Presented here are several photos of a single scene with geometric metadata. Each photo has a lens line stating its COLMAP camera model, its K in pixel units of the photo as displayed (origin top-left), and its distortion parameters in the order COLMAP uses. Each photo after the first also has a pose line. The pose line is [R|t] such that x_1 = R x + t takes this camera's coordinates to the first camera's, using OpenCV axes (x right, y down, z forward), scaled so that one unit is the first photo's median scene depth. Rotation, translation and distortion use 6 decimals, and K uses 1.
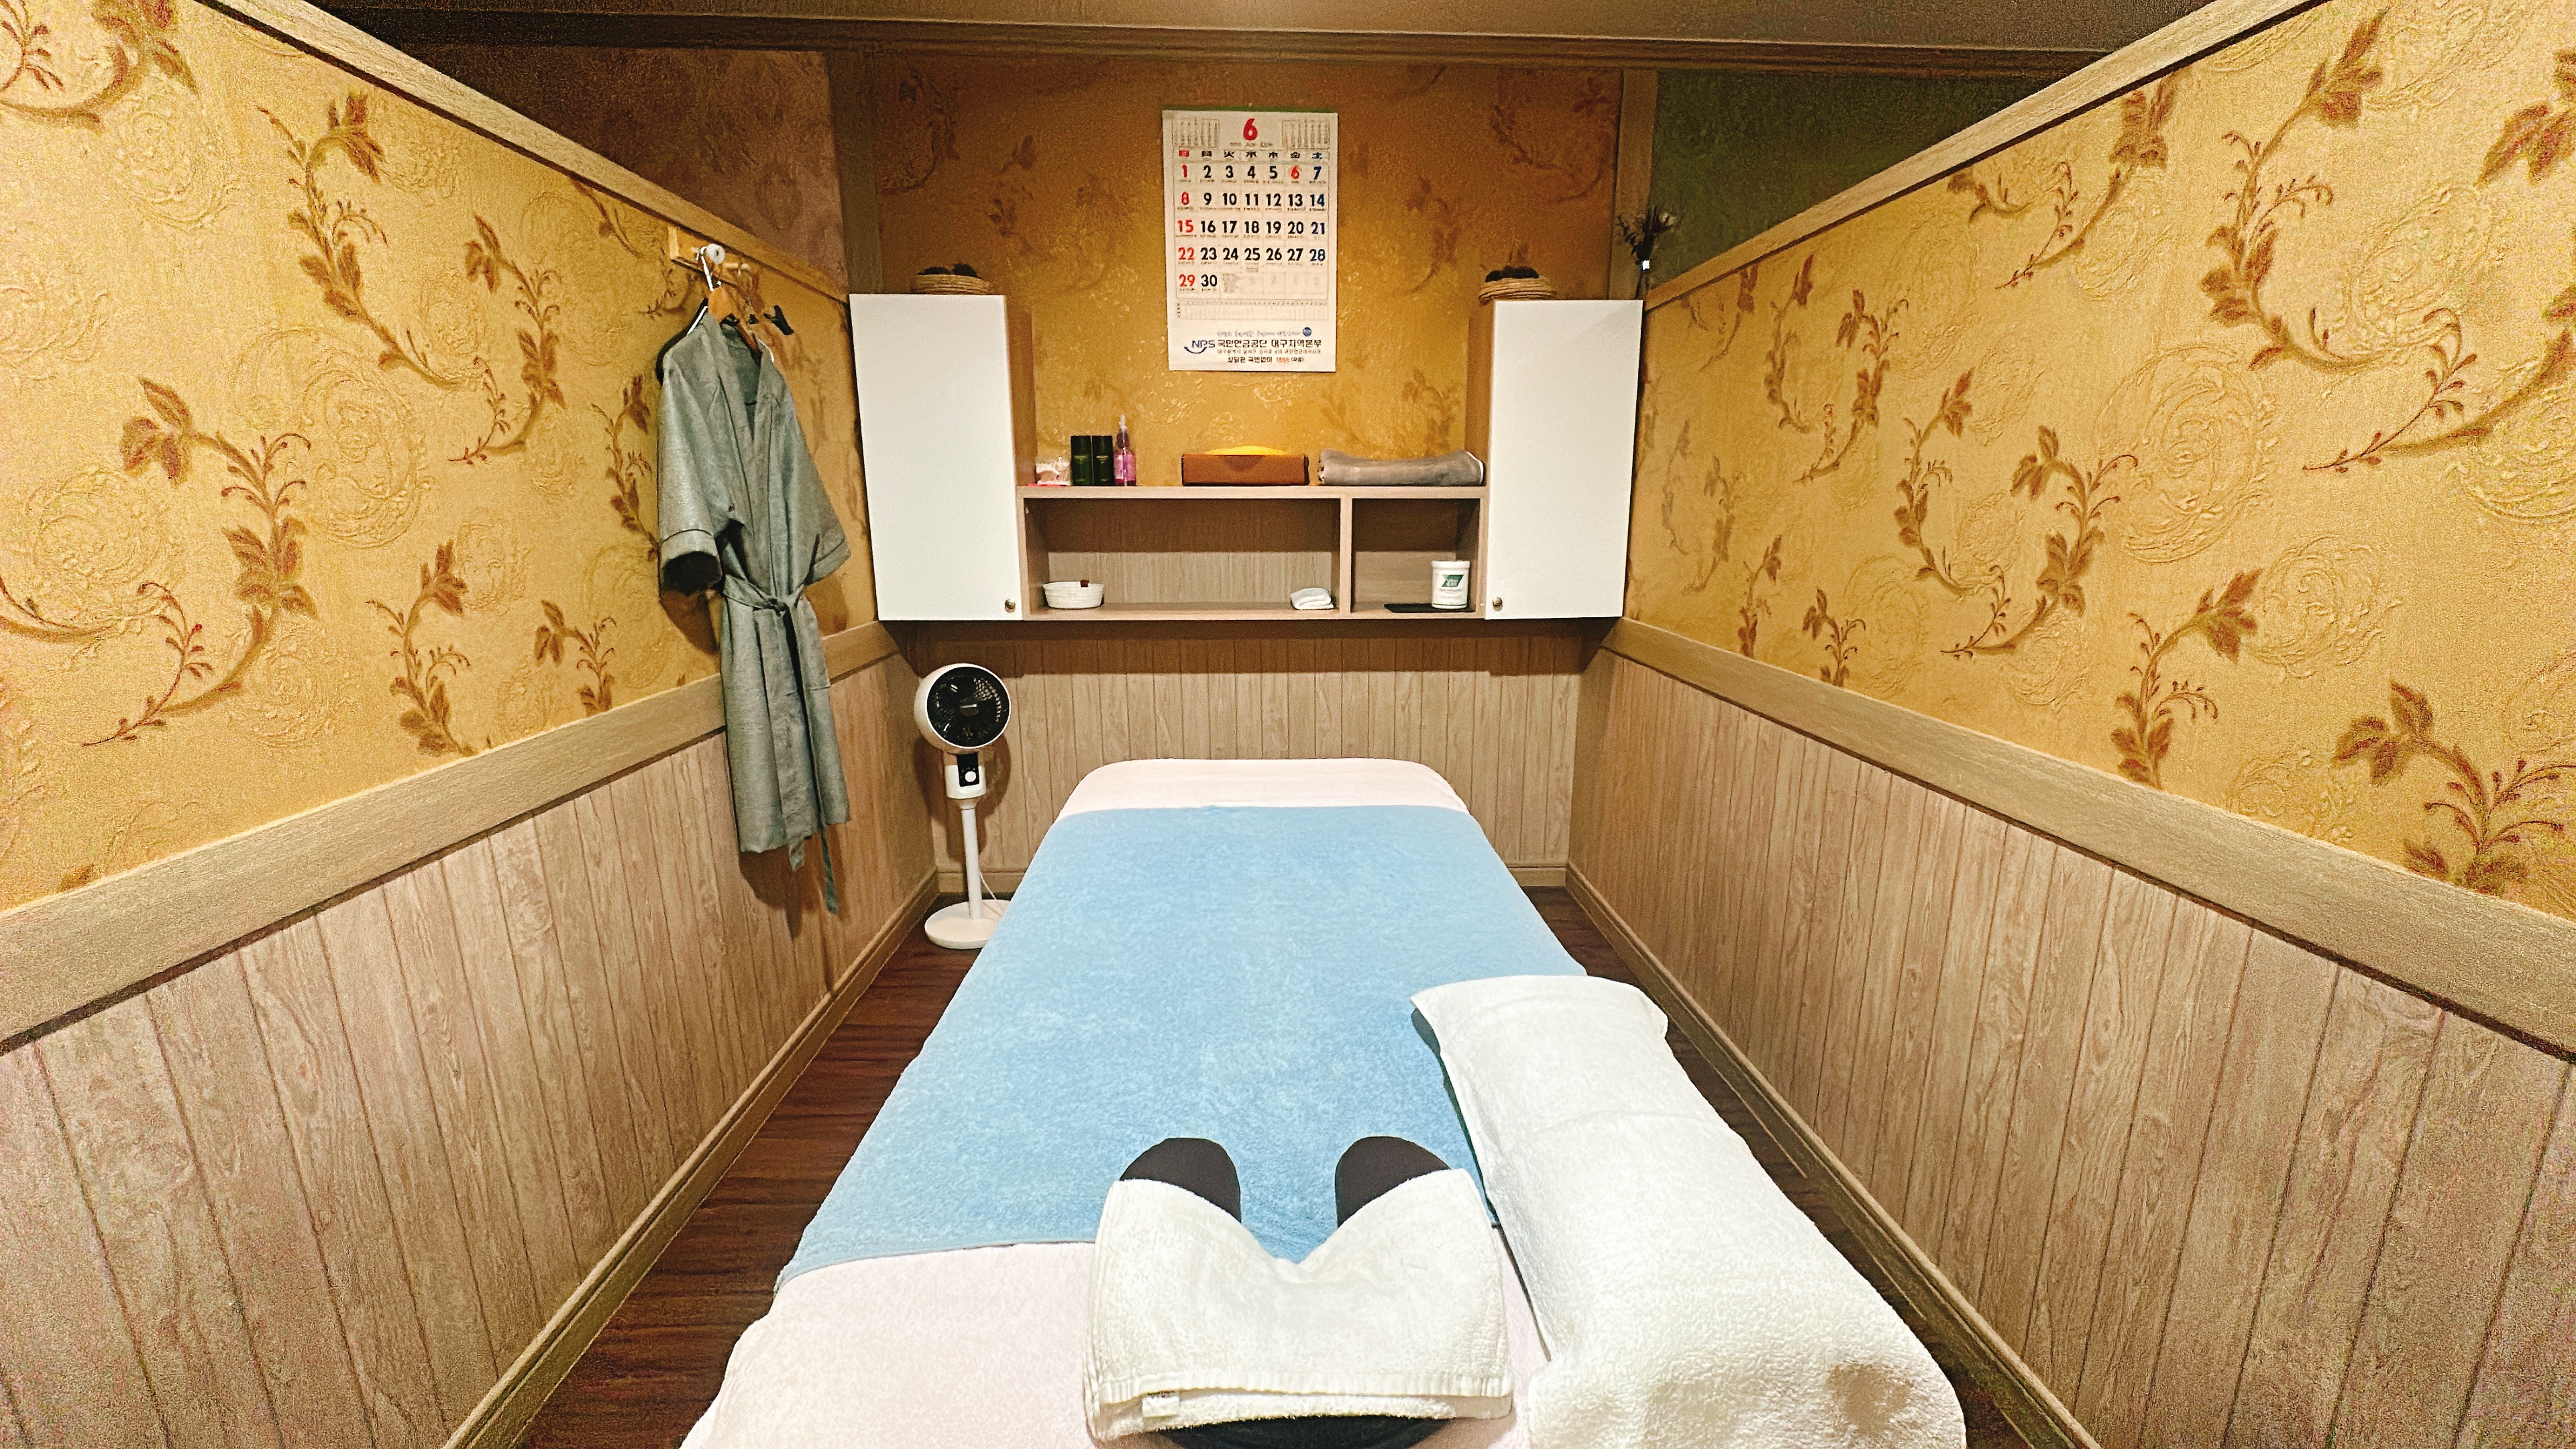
lens RADIAL K [[977.3, 0, 1288.0], [0, 977.3, 724.5], [0, 0, 1]] dist [-0.000189, -0.000274]
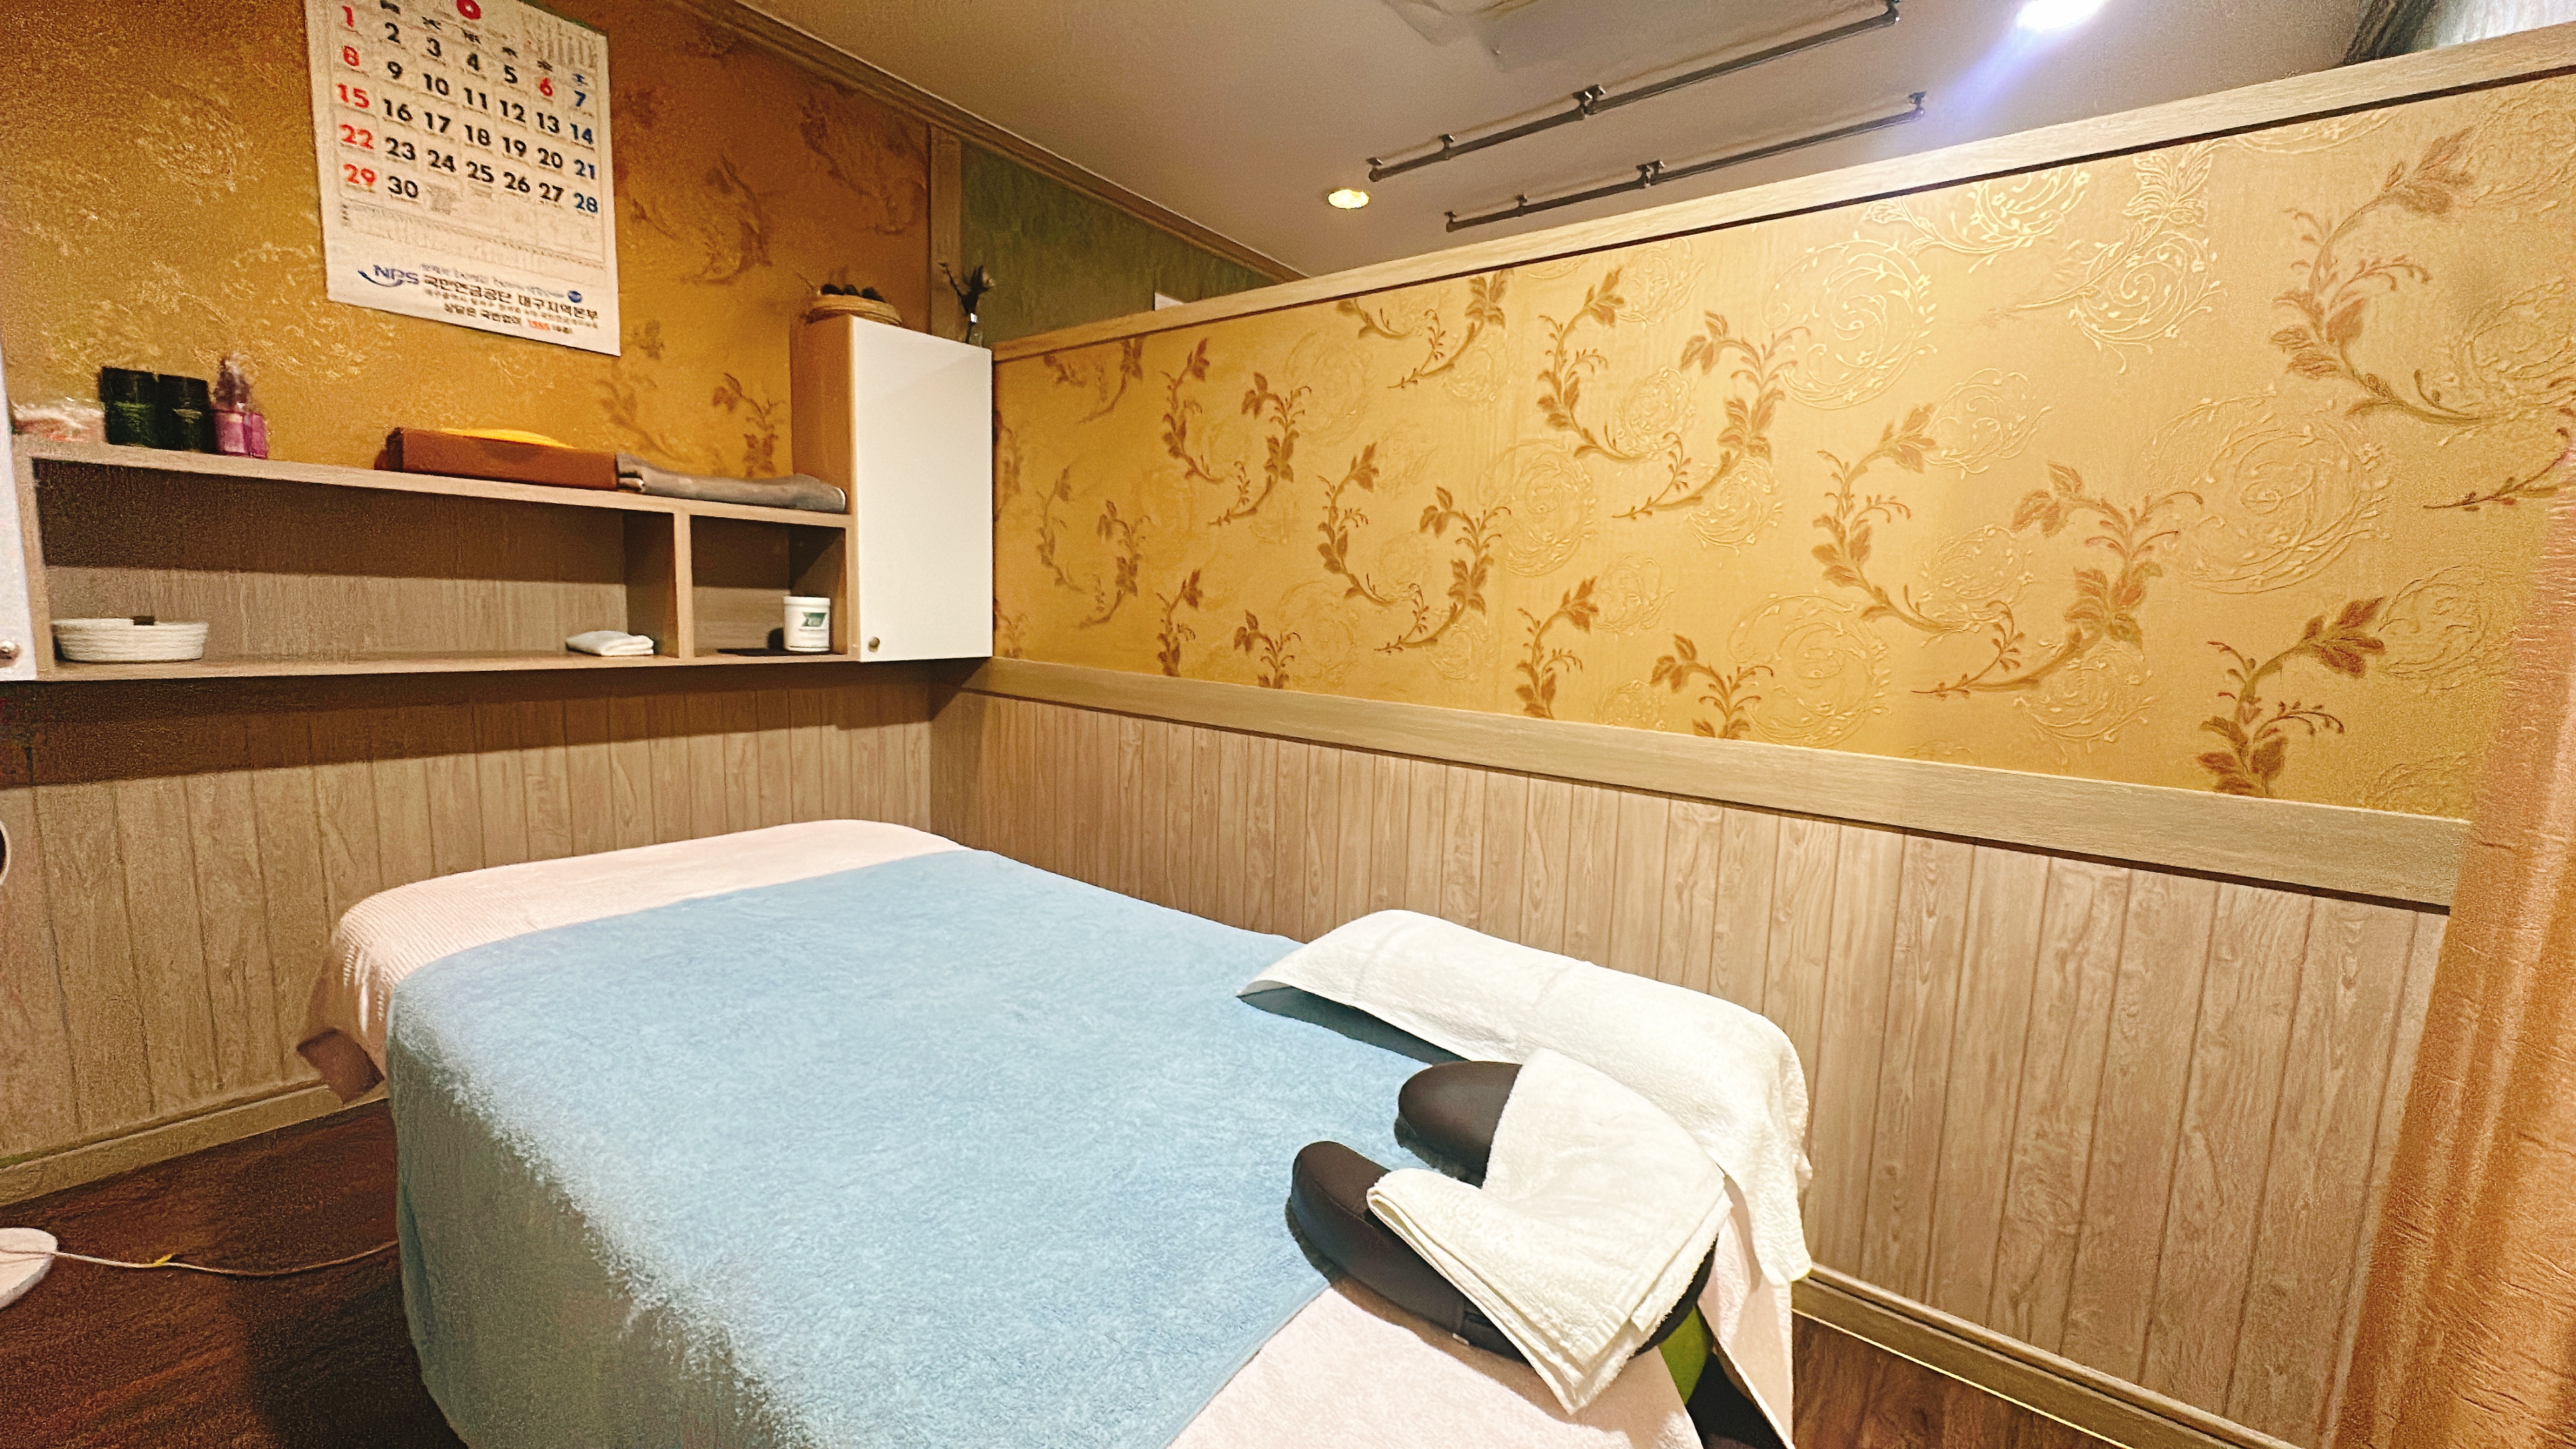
lens RADIAL K [[980.3, 0, 1288.0], [0, 980.3, 724.5], [0, 0, 1]] dist [0.000656, 0.000005]
pose [[0.647172, -0.071498, 0.758984, -0.329965], [0.133406, 0.990851, -0.020412, 0.028904], [-0.750581, 0.114463, 0.650789, 0.175289]]
